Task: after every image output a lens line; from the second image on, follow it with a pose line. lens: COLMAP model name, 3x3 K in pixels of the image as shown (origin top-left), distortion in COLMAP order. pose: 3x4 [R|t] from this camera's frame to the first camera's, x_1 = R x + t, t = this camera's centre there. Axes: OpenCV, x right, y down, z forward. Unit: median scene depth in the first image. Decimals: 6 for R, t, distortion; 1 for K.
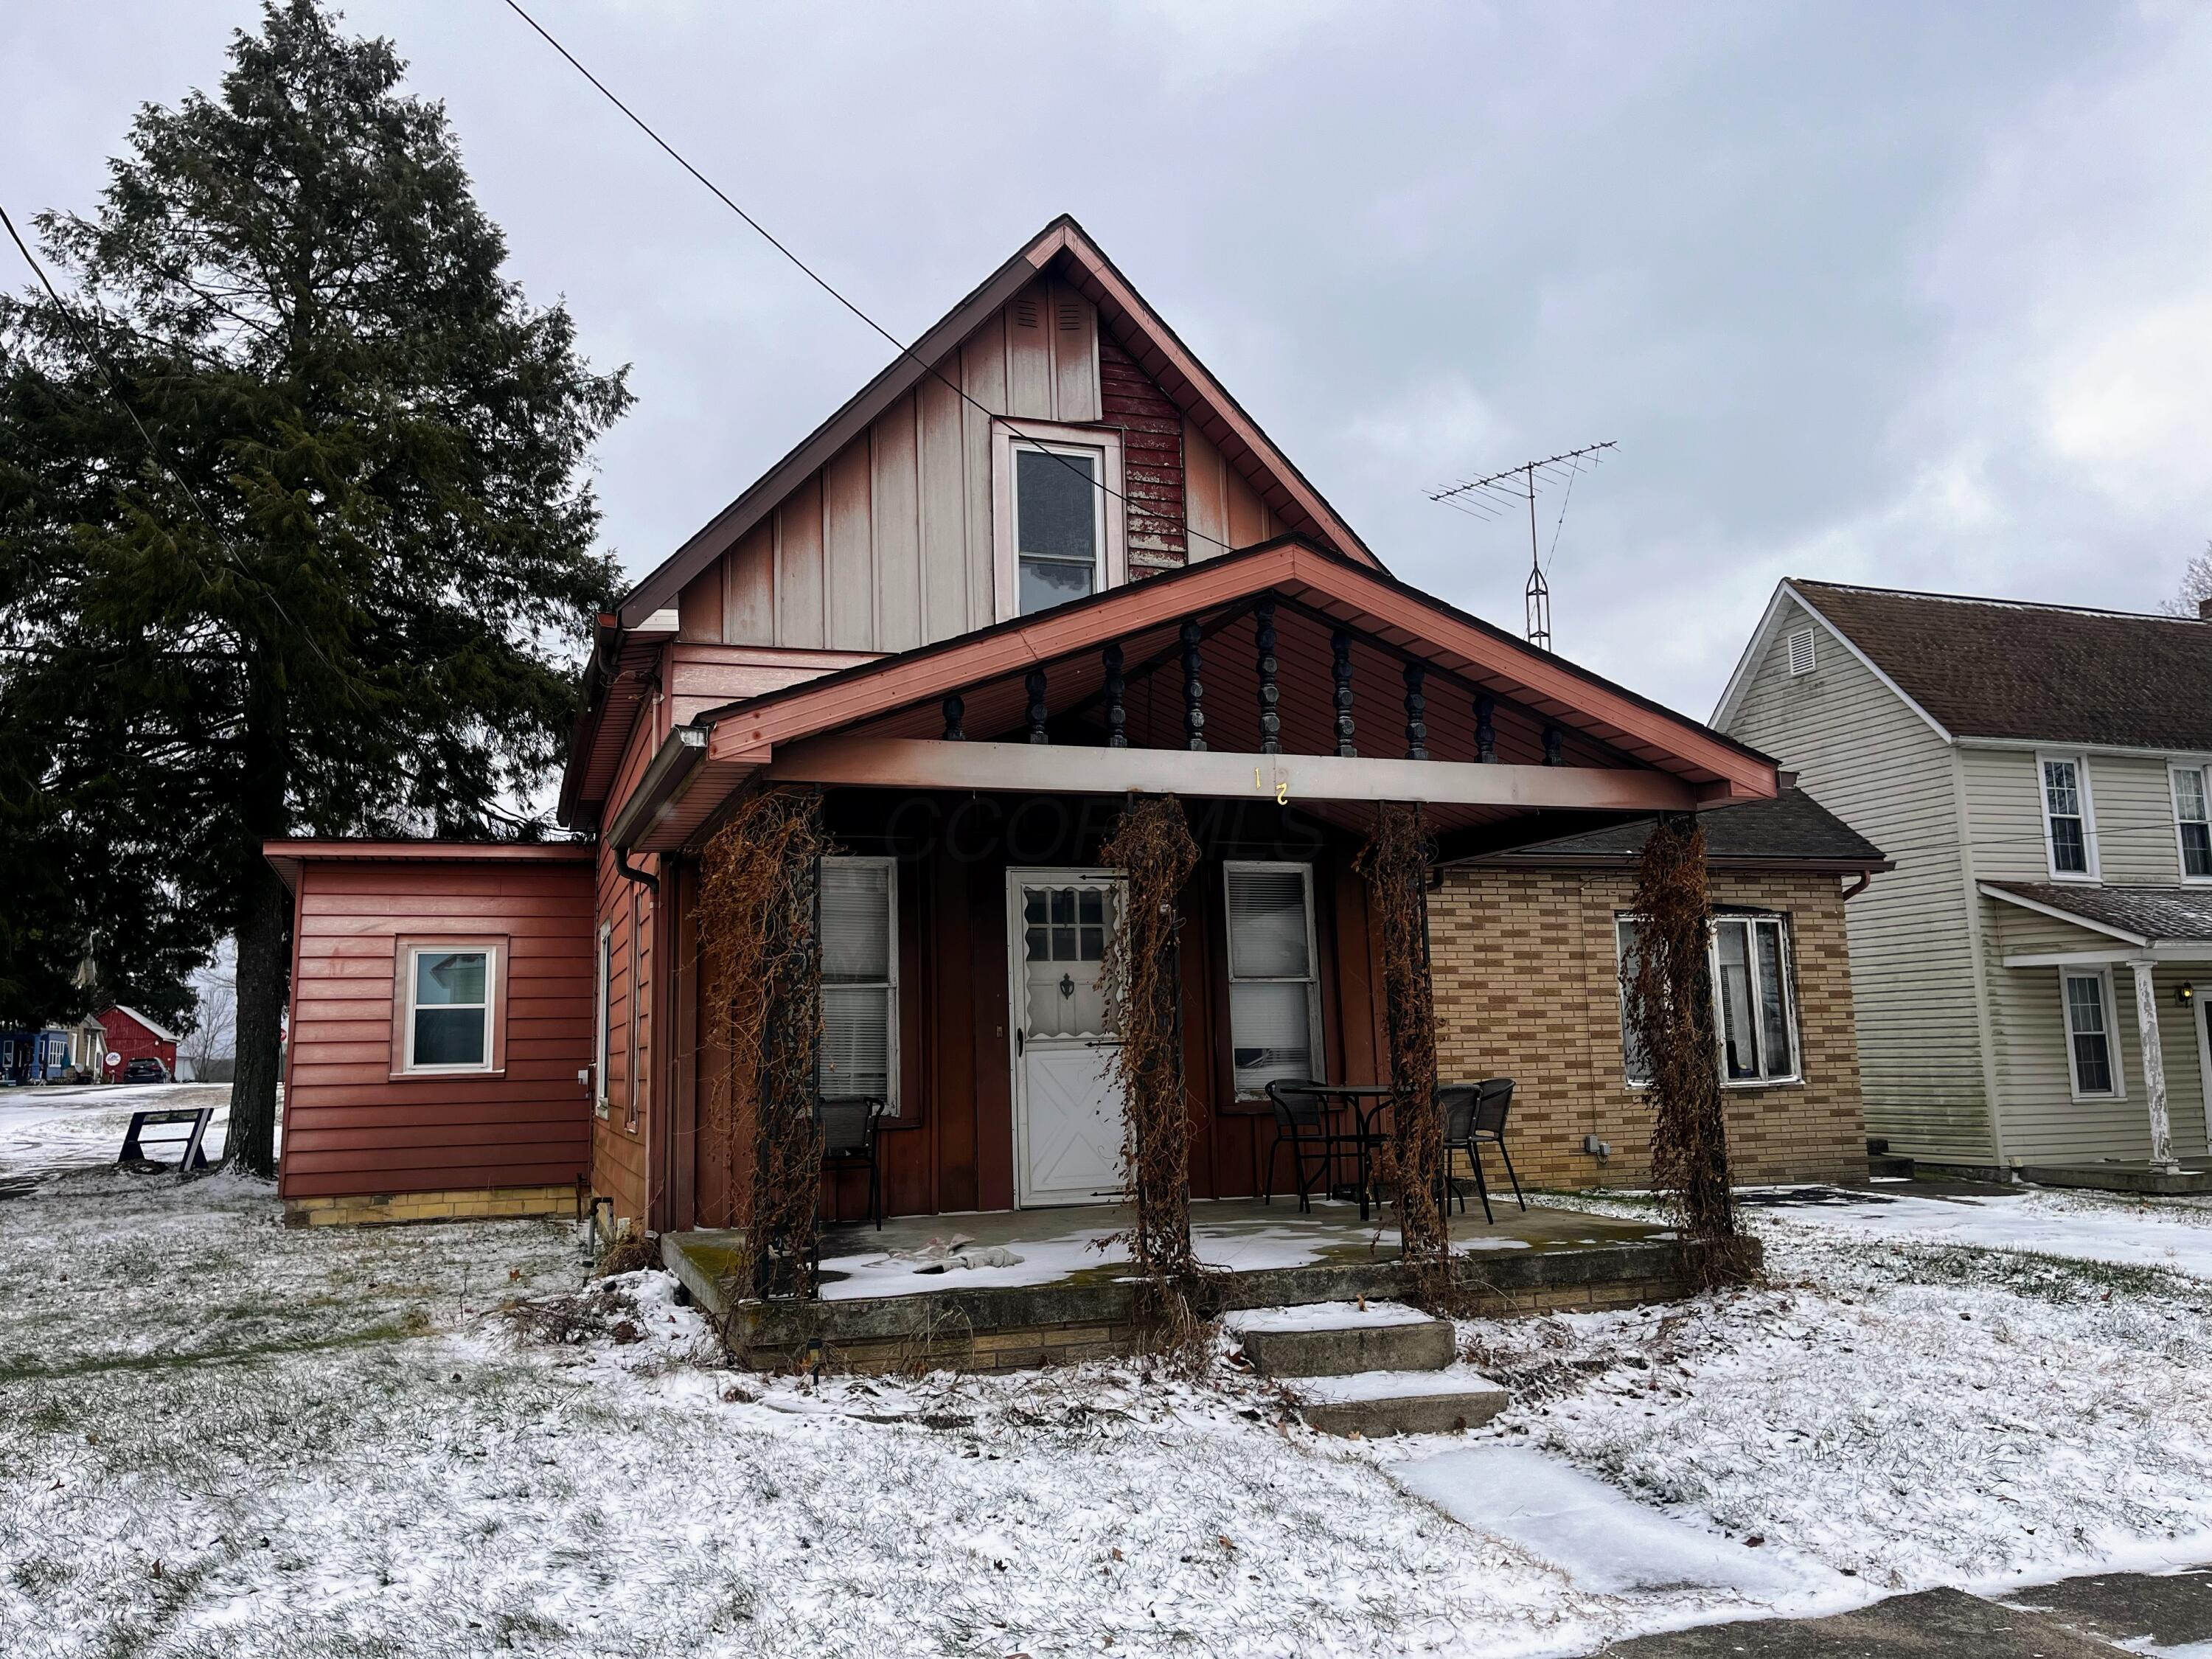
lens RADIAL K [[1700.6, 0, 1082.8], [0, 1700.6, 816.7], [0, 0, 1]] dist [0.047948, -0.056991]
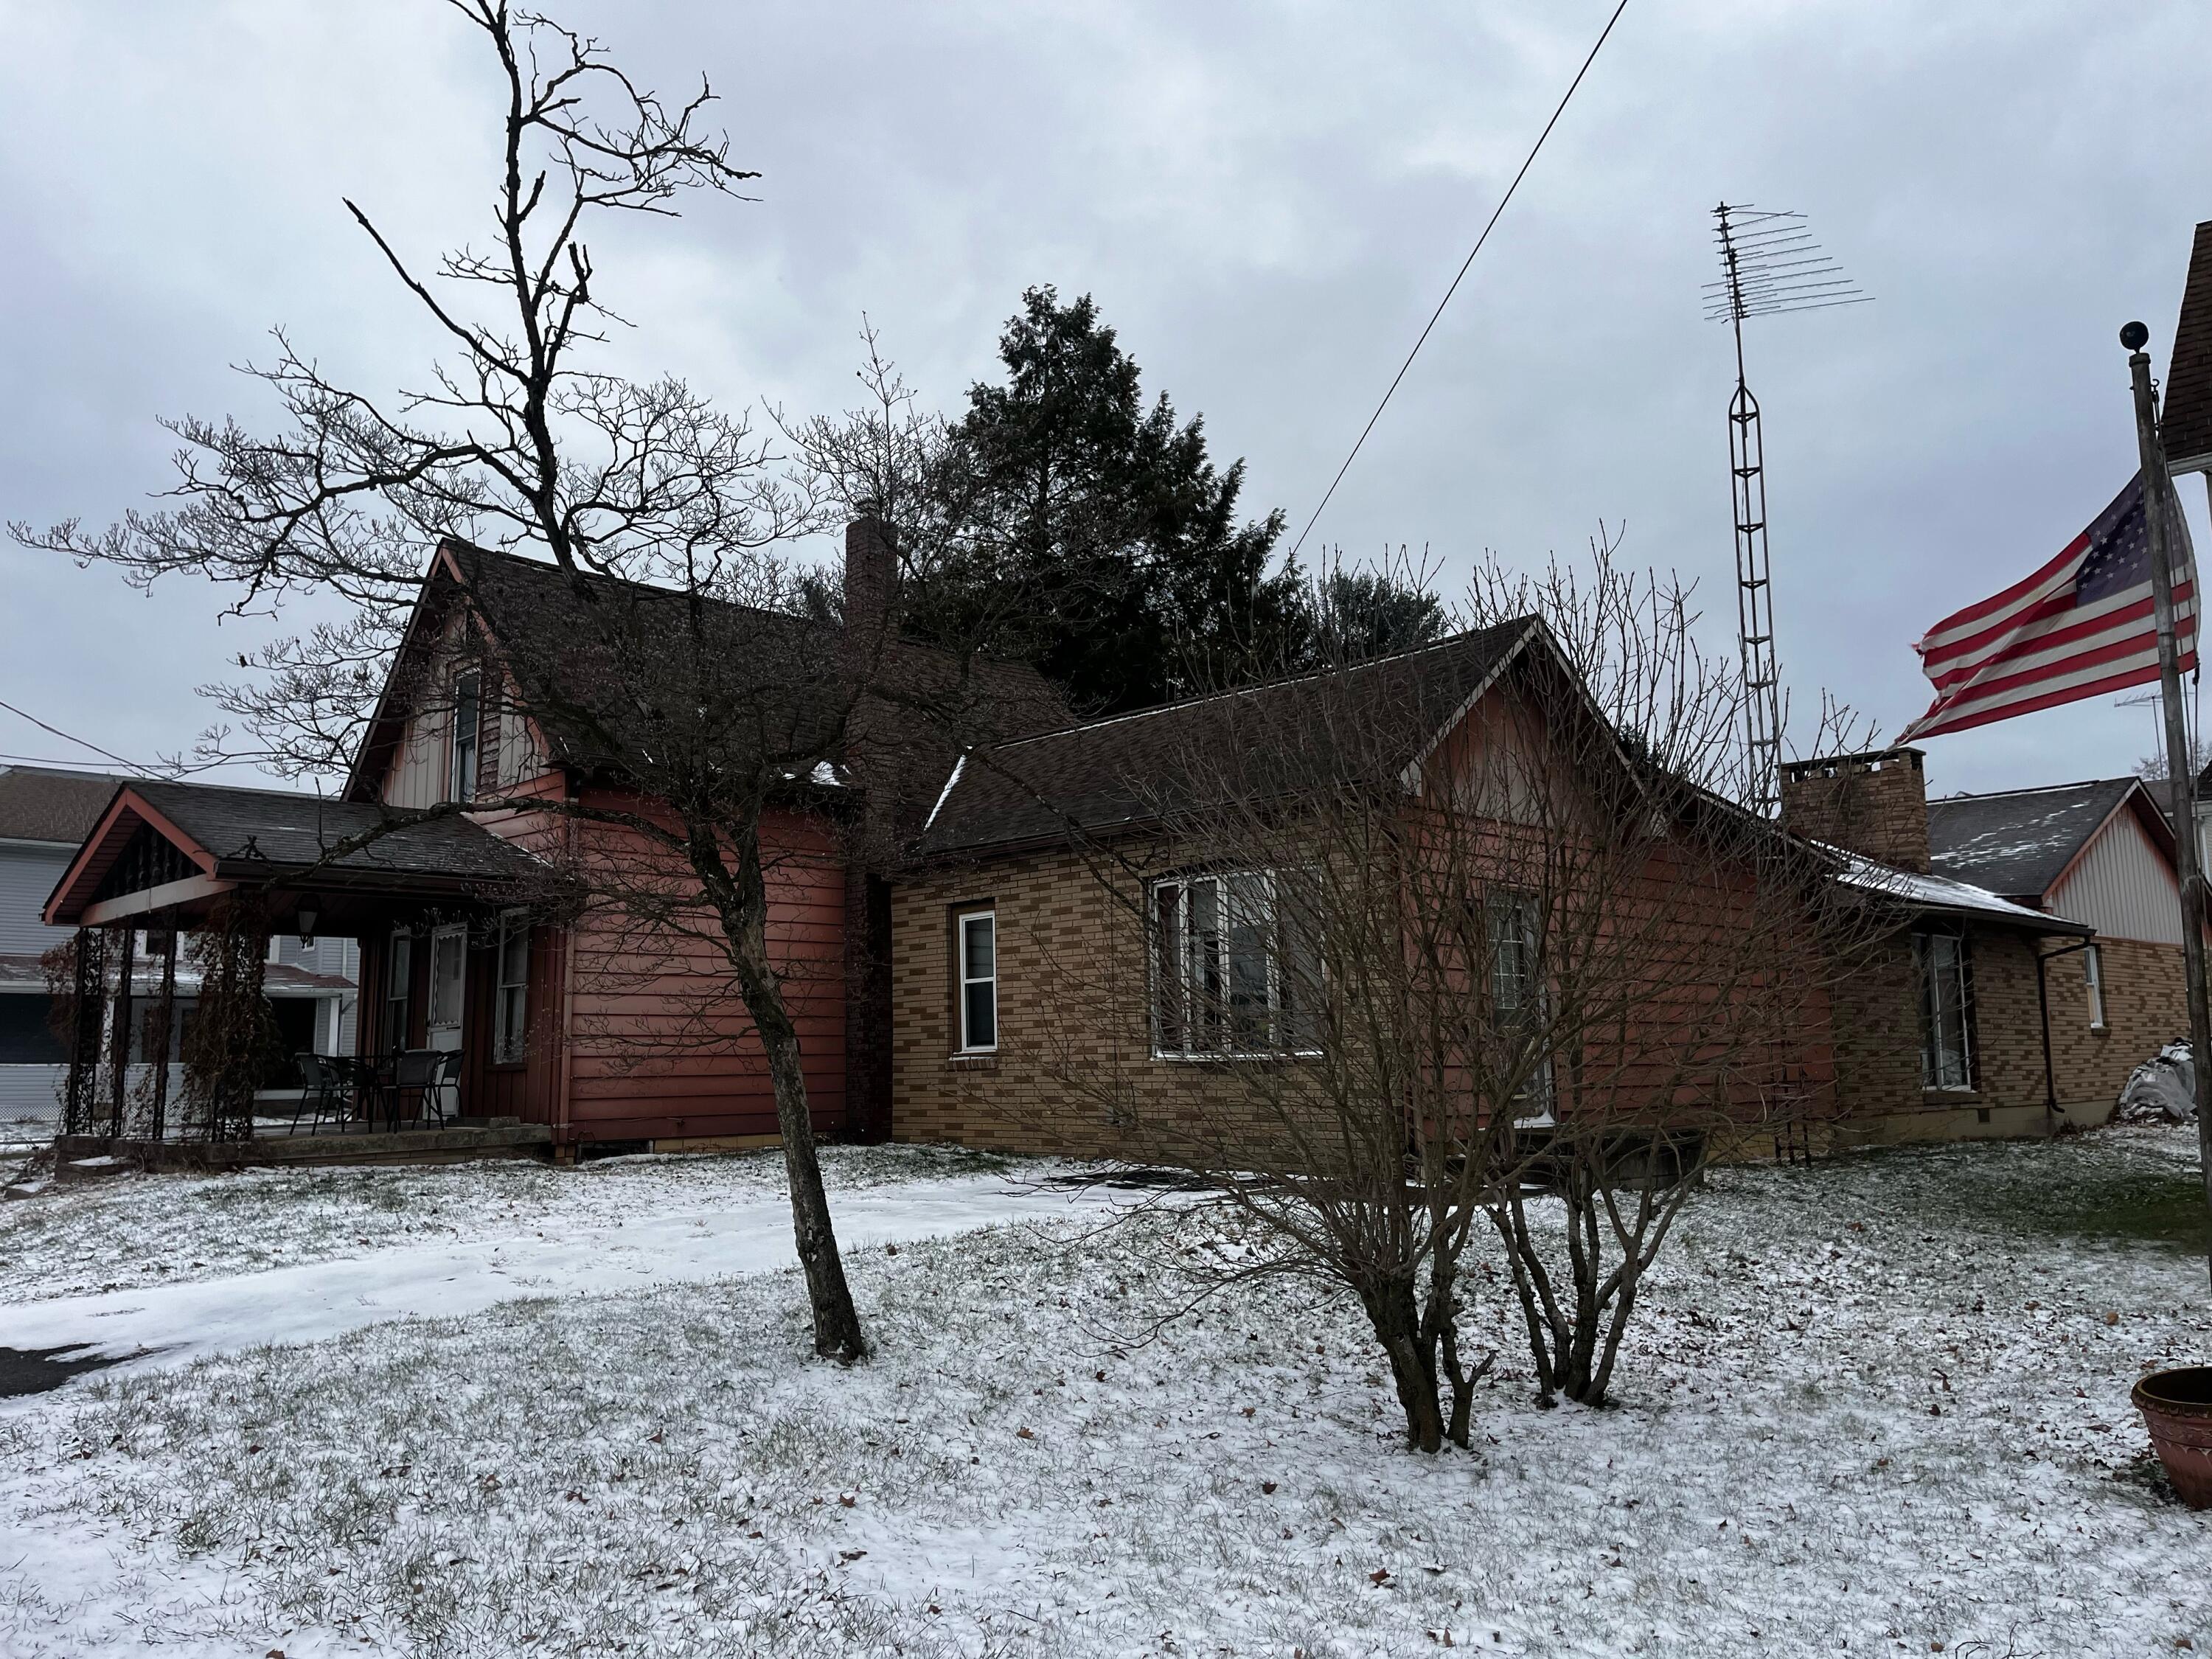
lens RADIAL K [[1700.6, 0, 1113.8], [0, 1700.6, 815.9], [0, 0, 1]] dist [0.047948, -0.056991]
pose [[0.414289, -0.113502, -0.903040, 1.218359], [0.137244, 0.988639, -0.061297, 0.079260], [0.899738, -0.098542, 0.425160, 0.590686]]
